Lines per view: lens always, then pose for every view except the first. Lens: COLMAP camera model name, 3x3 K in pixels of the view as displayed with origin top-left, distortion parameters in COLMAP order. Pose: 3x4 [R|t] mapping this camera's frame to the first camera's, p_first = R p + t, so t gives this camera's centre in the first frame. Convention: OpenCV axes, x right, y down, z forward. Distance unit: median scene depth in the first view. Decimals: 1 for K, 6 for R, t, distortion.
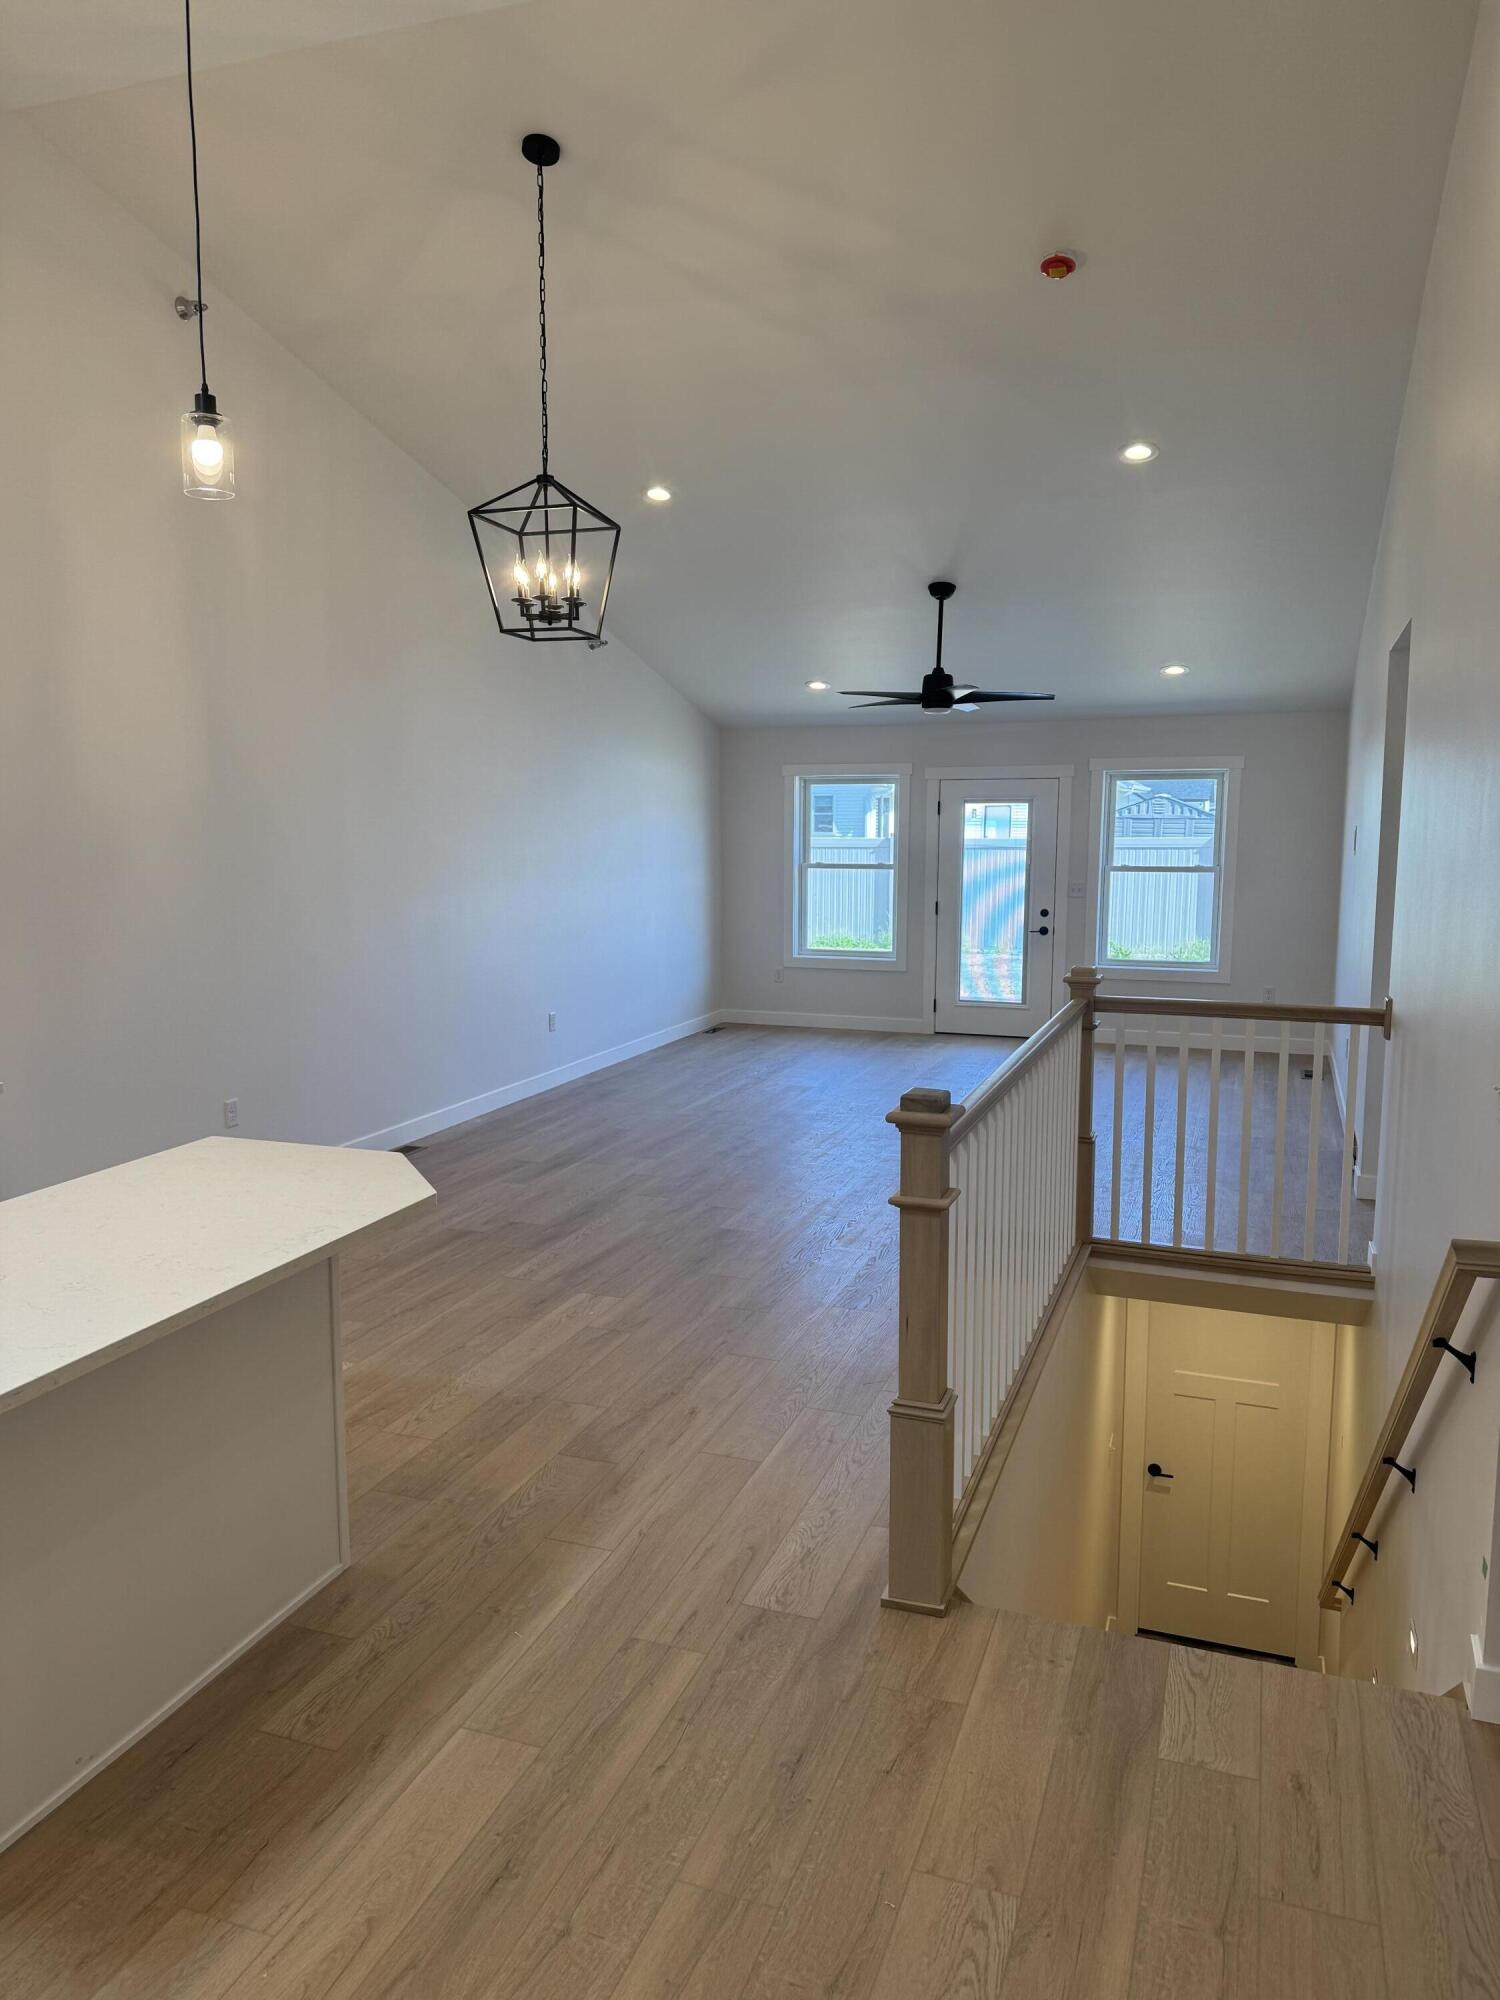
lens RADIAL K [[1380.6, 0, 741.2], [0, 1380.6, 1007.7], [0, 0, 1]] dist [0.037903, -0.100674]
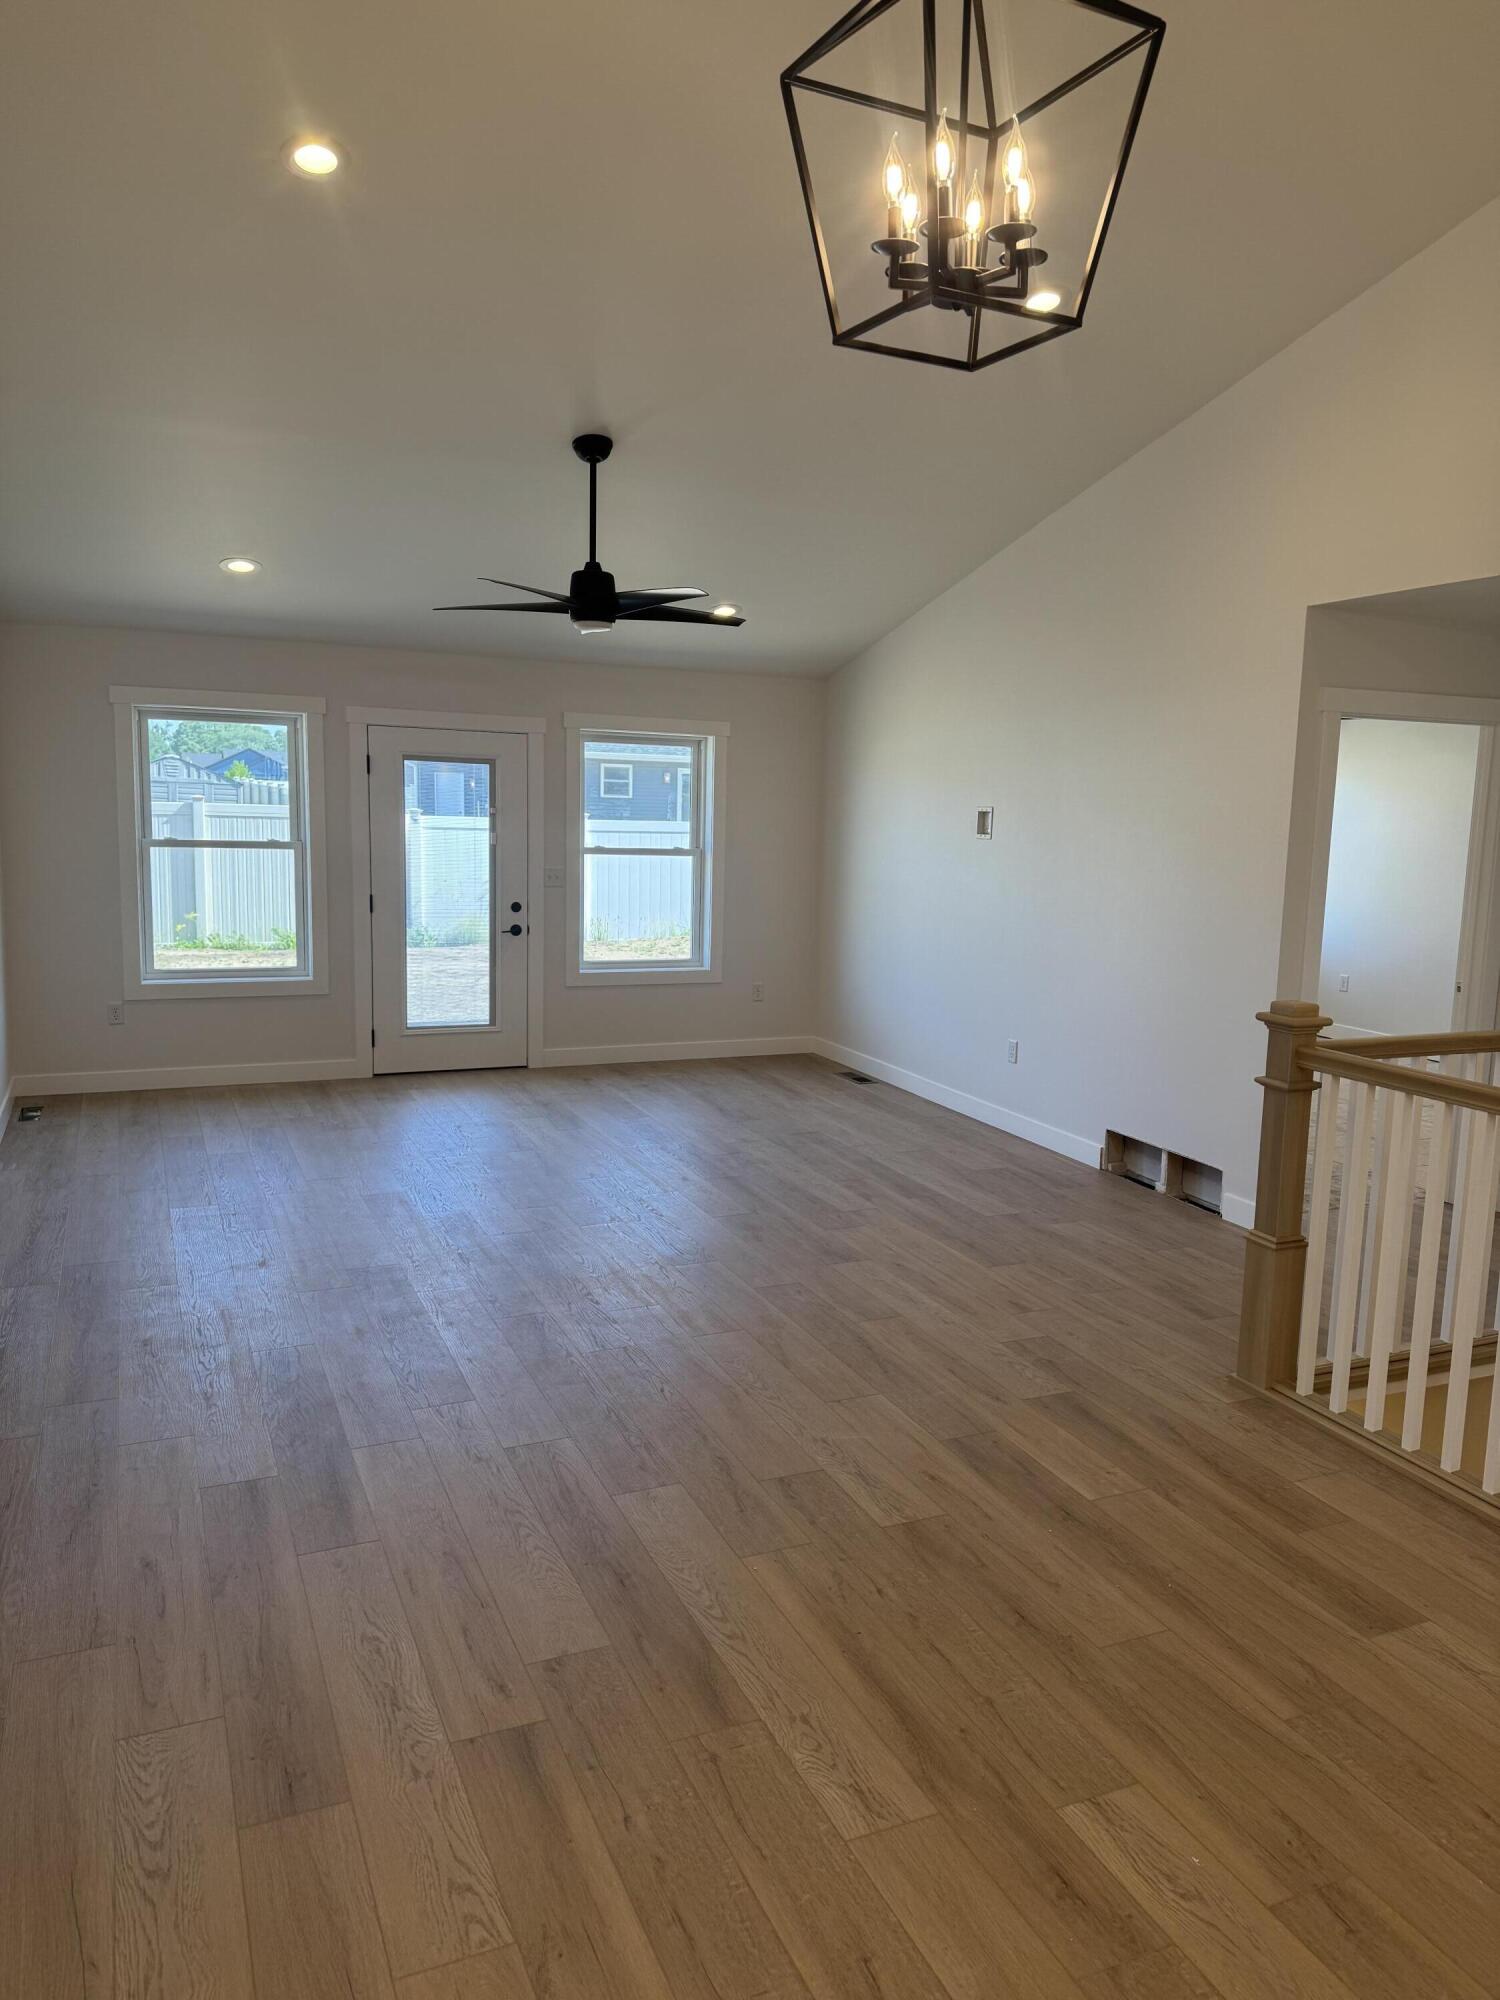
lens RADIAL K [[1393.2, 0, 751.7], [0, 1393.2, 989.7], [0, 0, 1]] dist [0.143220, -0.212228]
pose [[0.724475, -0.070042, 0.685733, -0.249344], [0.065078, 0.997331, 0.033116, -0.043180], [-0.686222, 0.020634, 0.727099, 0.368061]]
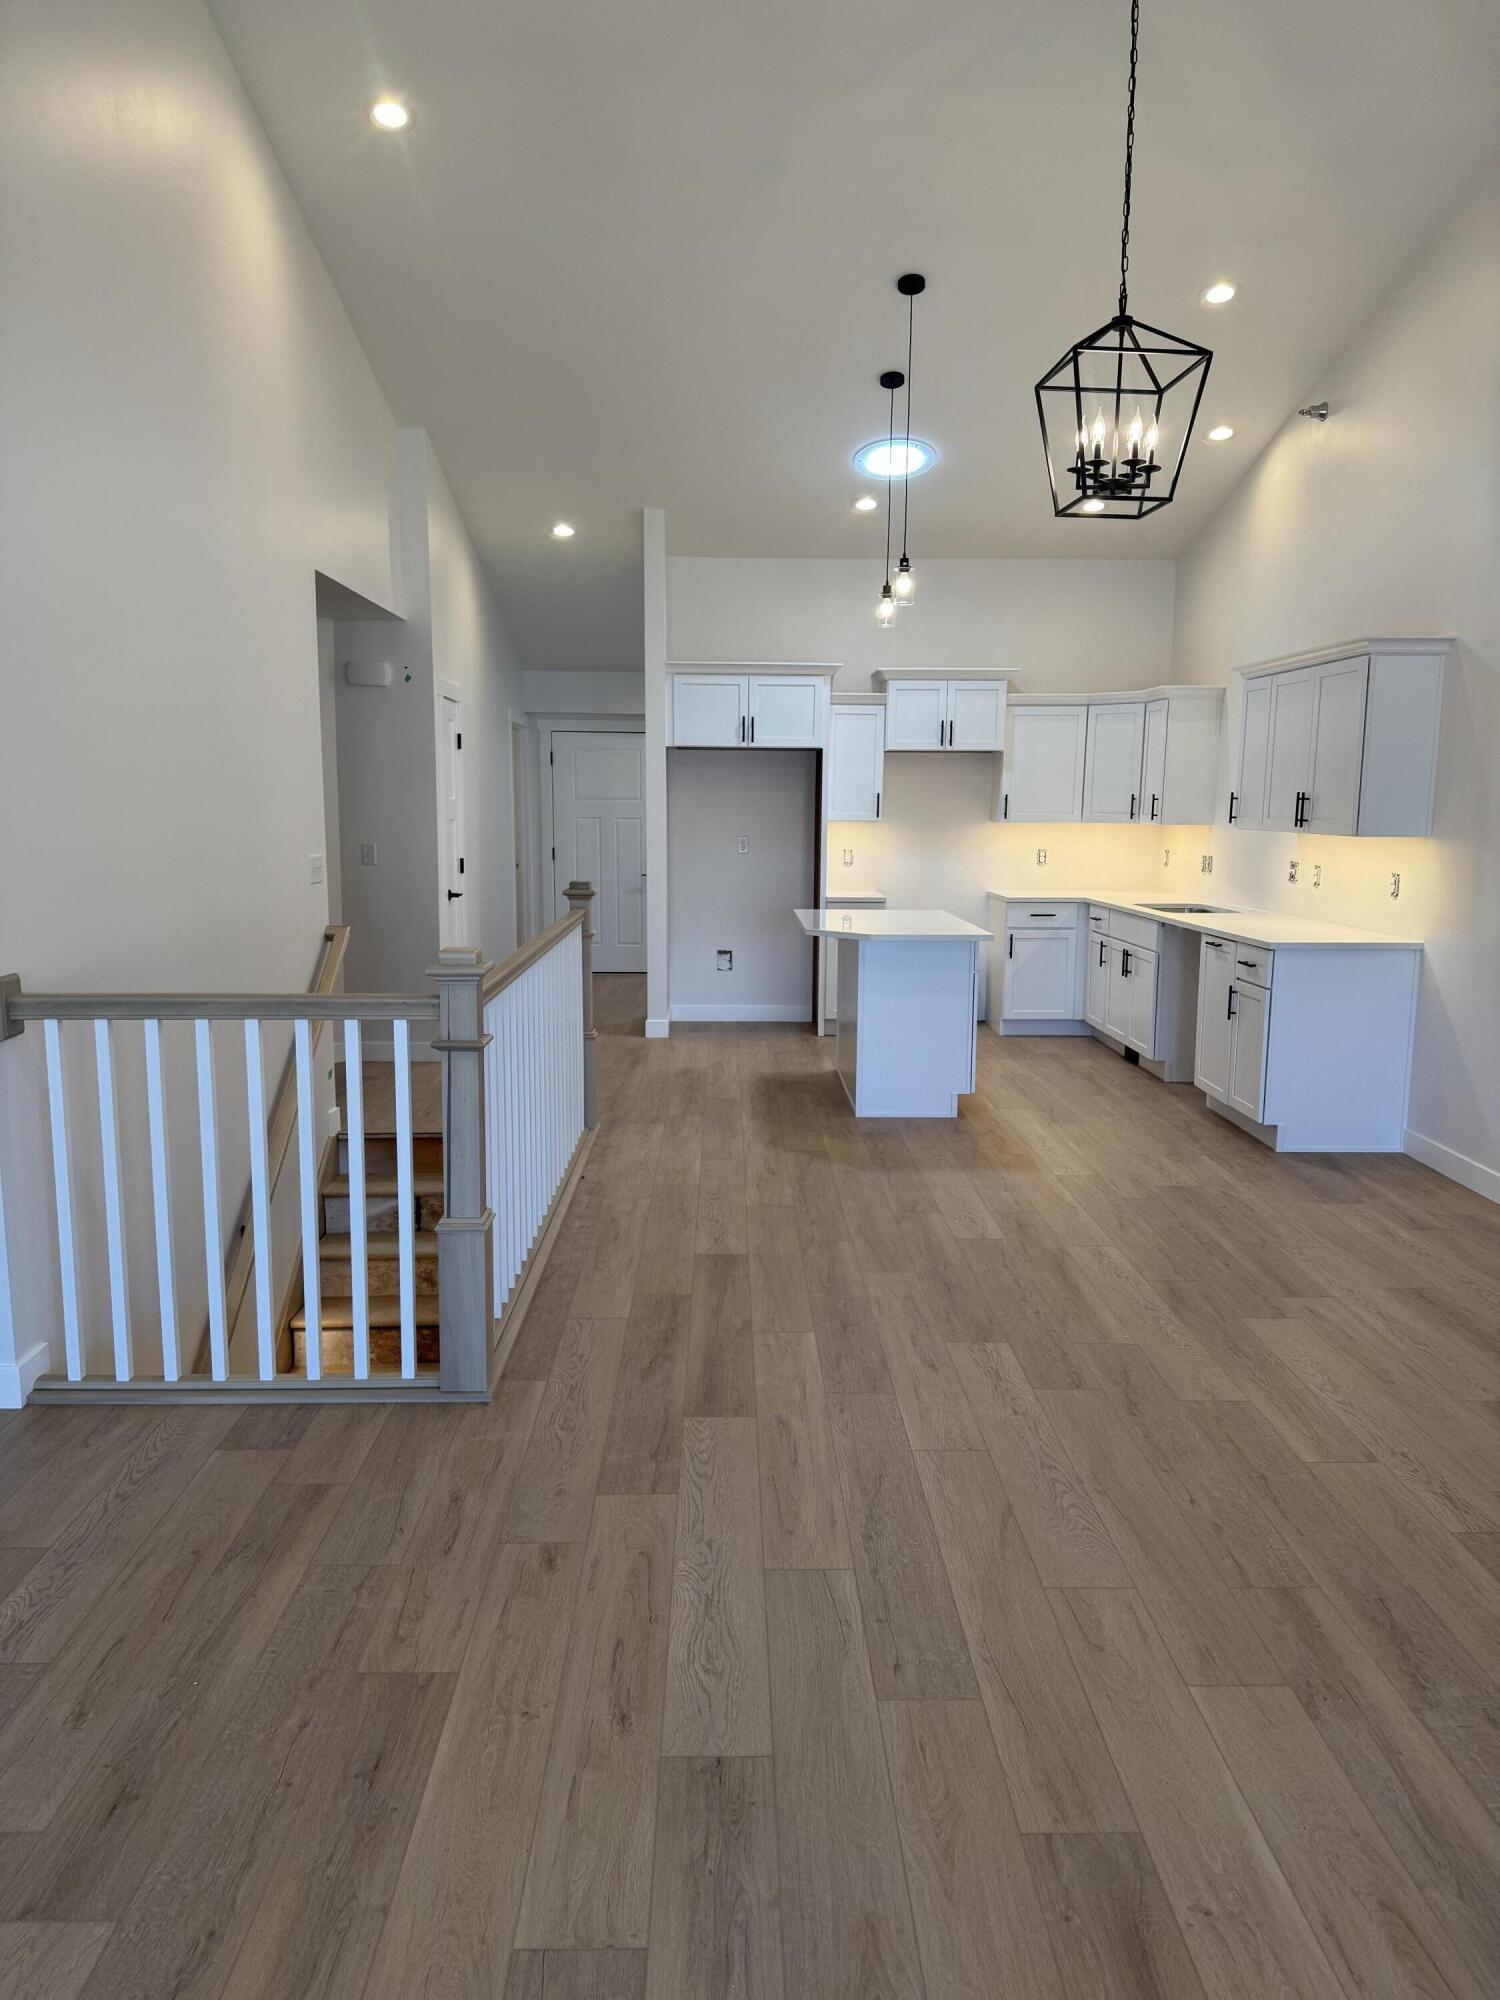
lens RADIAL K [[1383.5, 0, 746.5], [0, 1383.5, 991.9], [0, 0, 1]] dist [0.186346, -0.340189]
pose [[-0.934412, 0.043572, -0.353518, 0.192828], [-0.053636, 0.963961, 0.260582, -0.099684], [0.352131, 0.262452, -0.898400, 0.891456]]
